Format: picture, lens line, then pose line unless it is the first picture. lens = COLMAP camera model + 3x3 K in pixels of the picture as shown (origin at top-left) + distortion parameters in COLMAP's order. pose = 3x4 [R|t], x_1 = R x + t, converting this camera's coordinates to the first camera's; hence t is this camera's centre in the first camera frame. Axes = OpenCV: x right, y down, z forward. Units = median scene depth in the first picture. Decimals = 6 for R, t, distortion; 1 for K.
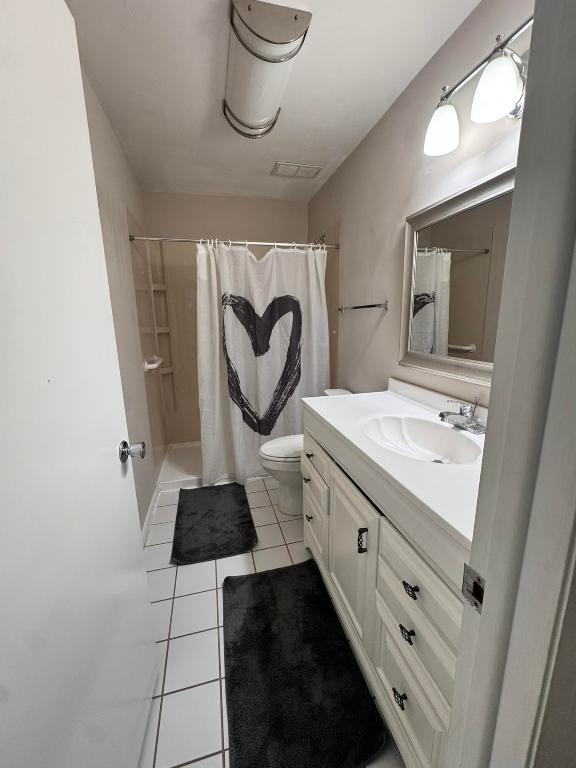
lens RADIAL K [[307.2, 0, 289.3], [0, 307.2, 382.8], [0, 0, 1]] dist [-0.001272, -0.000484]
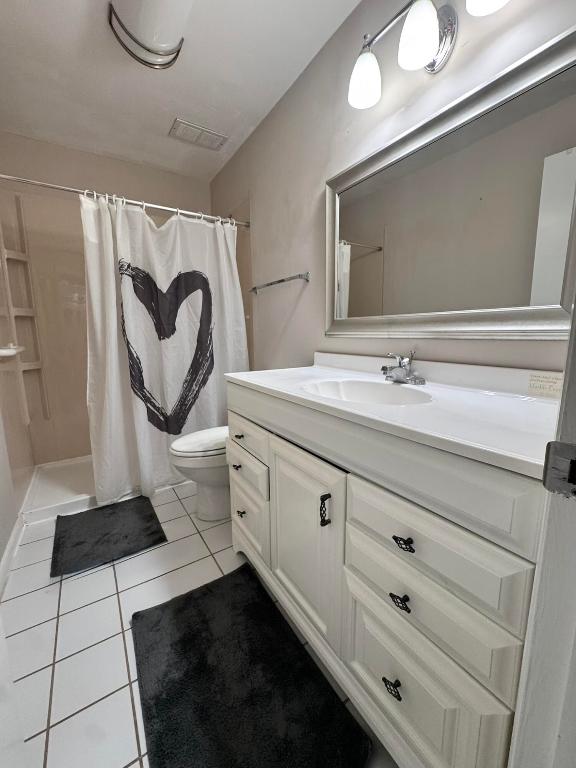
lens RADIAL K [[307.2, 0, 289.3], [0, 307.2, 382.8], [0, 0, 1]] dist [-0.001272, -0.000484]
pose [[0.947291, -0.044356, 0.317290, -0.052540], [0.059256, 0.997540, -0.037461, 0.102310], [-0.314848, 0.054288, 0.947588, 0.117690]]
